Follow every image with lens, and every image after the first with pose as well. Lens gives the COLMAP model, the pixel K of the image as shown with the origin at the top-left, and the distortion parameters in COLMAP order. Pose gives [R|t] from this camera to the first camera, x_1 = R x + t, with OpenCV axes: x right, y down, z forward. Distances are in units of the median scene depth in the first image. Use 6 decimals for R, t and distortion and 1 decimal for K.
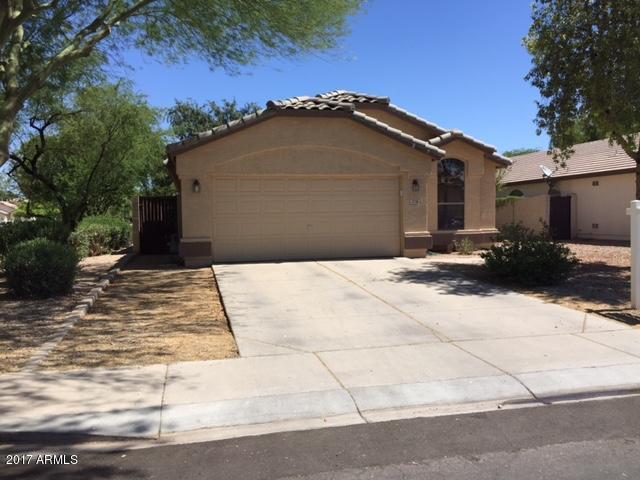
lens RADIAL K [[547.5, 0, 317.7], [0, 547.5, 239.8], [0, 0, 1]] dist [0.013132, -0.001728]
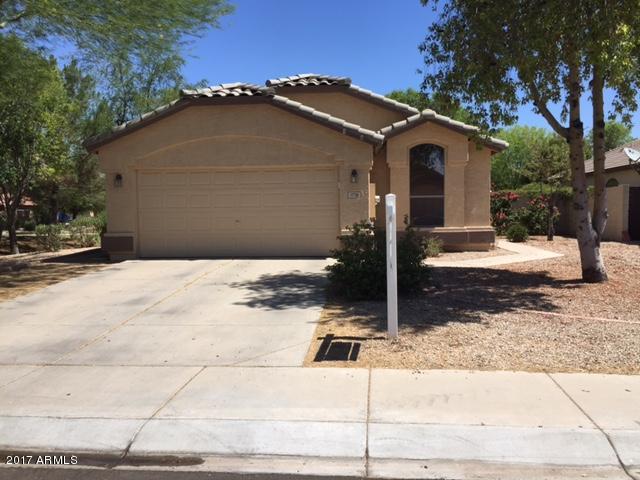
lens RADIAL K [[547.5, 0, 320.9], [0, 547.5, 240.3], [0, 0, 1]] dist [0.013132, -0.001728]
pose [[0.951323, 0.021245, -0.307463, 0.413450], [-0.016214, 0.999690, 0.018911, -0.012661], [0.307770, -0.013005, 0.951372, 0.150812]]
